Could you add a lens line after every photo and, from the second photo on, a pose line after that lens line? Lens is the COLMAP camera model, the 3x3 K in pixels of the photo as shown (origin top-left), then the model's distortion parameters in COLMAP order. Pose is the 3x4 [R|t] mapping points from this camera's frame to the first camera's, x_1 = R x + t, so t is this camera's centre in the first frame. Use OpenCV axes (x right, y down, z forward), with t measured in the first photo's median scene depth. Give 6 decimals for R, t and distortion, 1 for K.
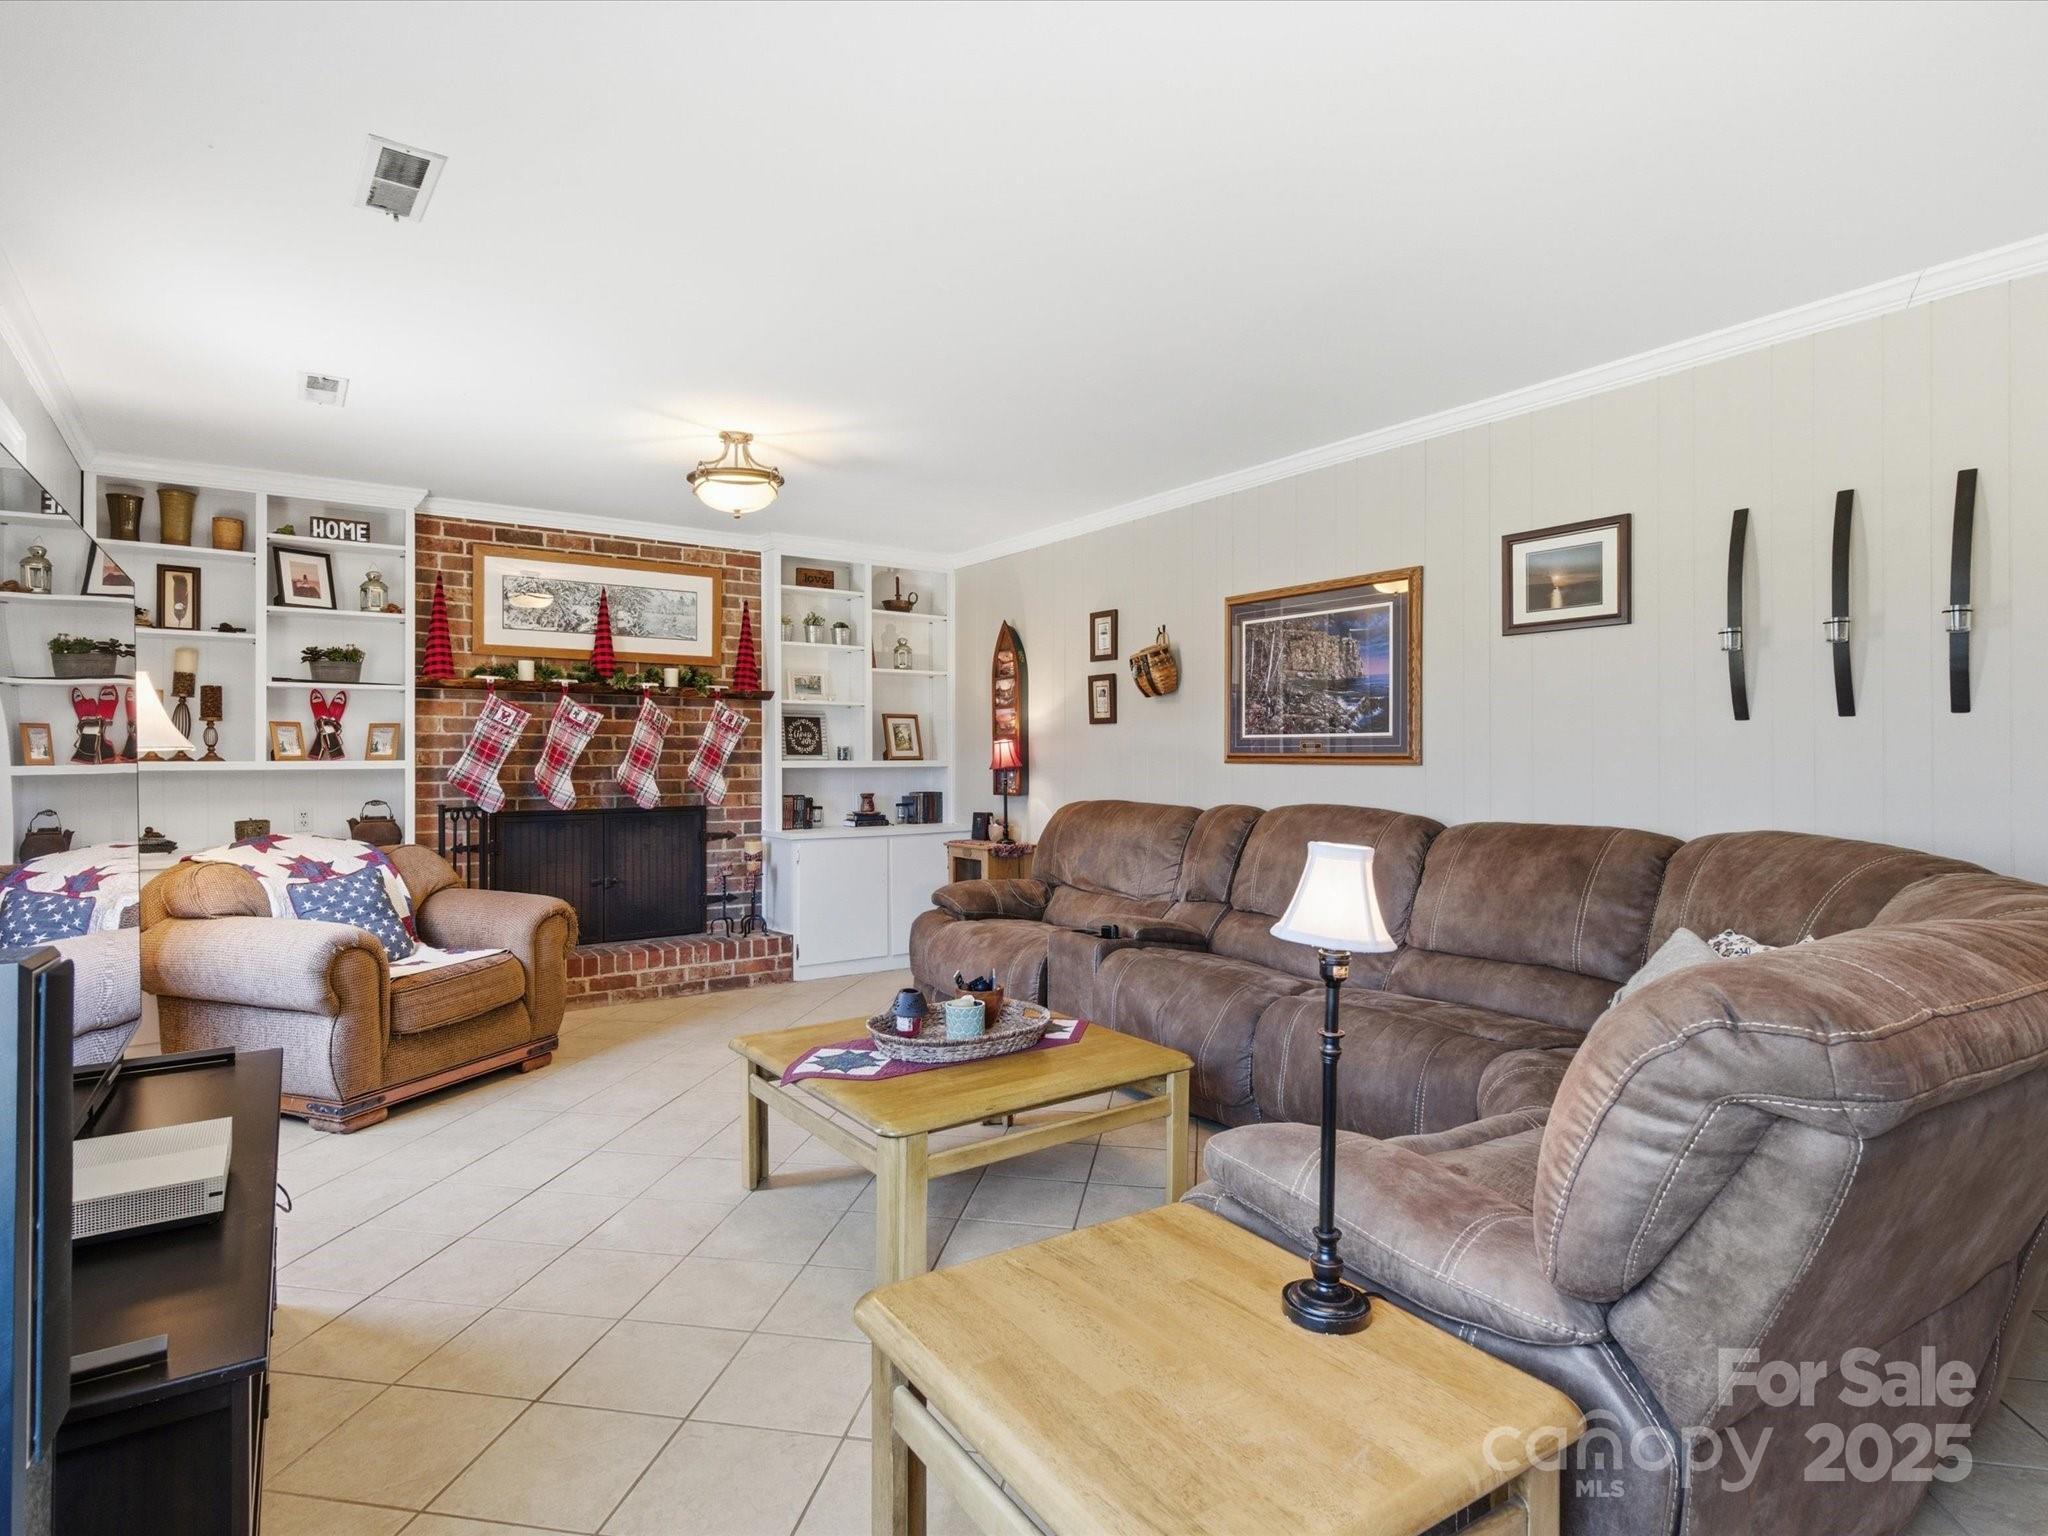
lens RADIAL K [[1036.1, 0, 1024.0], [0, 1036.1, 768.0], [0, 0, 1]] dist [0.003673, -0.000455]
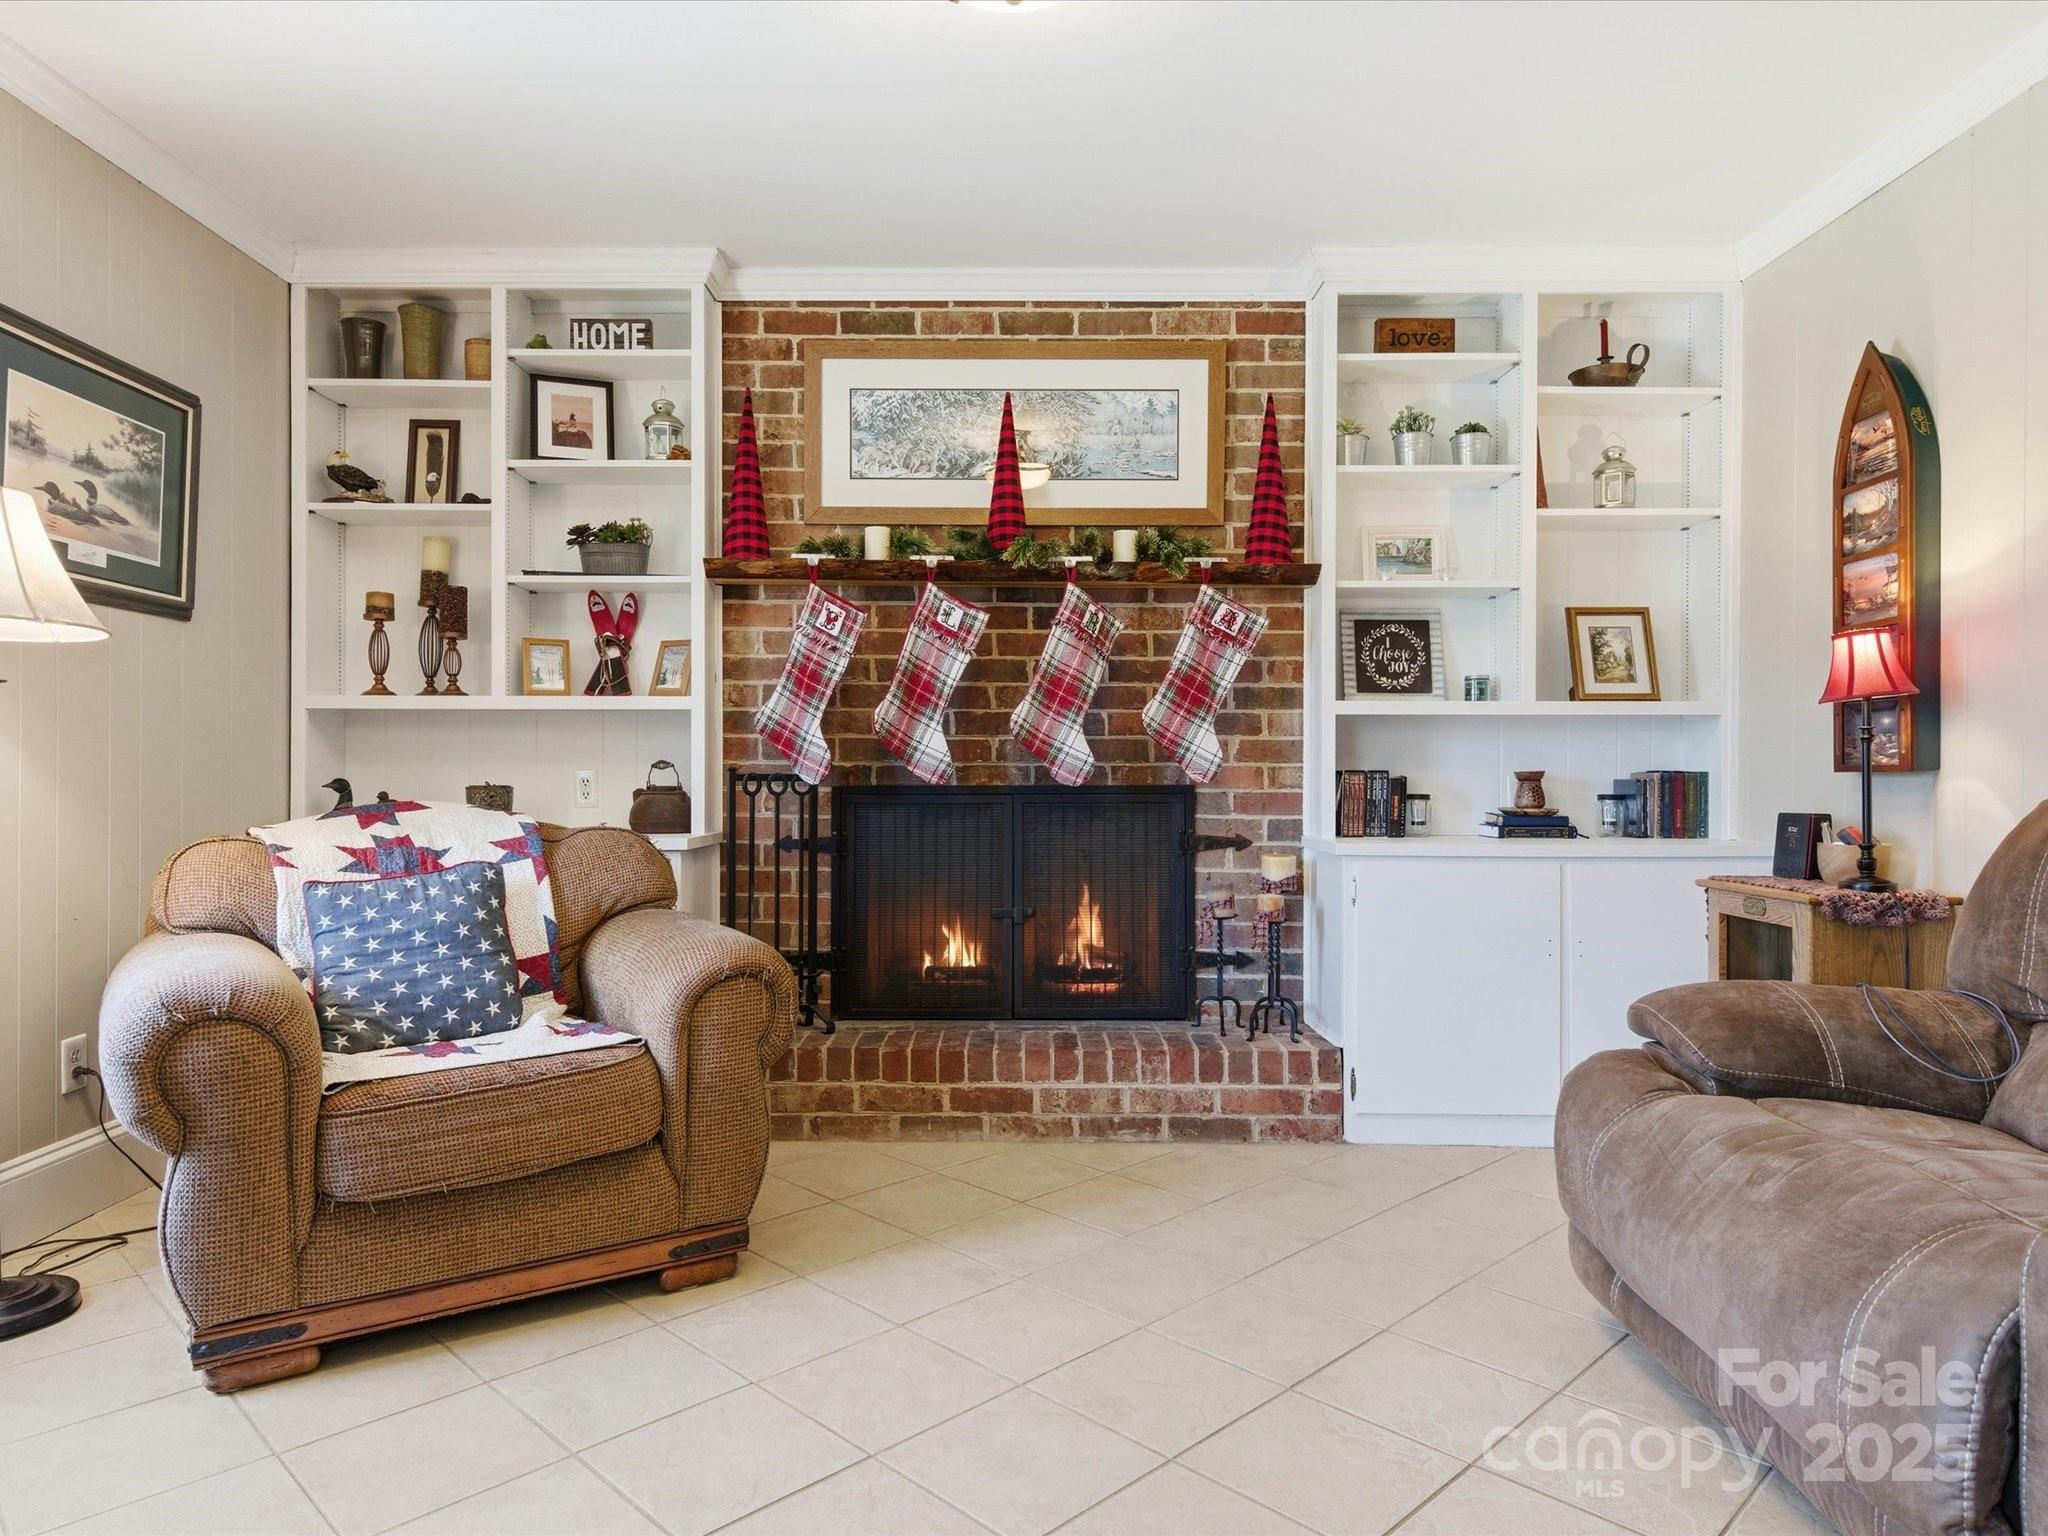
lens RADIAL K [[1257.2, 0, 1017.6], [0, 1257.2, 779.6], [0, 0, 1]] dist [0.014134, -0.004134]
pose [[0.810055, 0.008998, -0.586285, 0.002852], [-0.008260, 0.999958, 0.003935, 0.033549], [0.586296, 0.001655, 0.810095, 0.445809]]
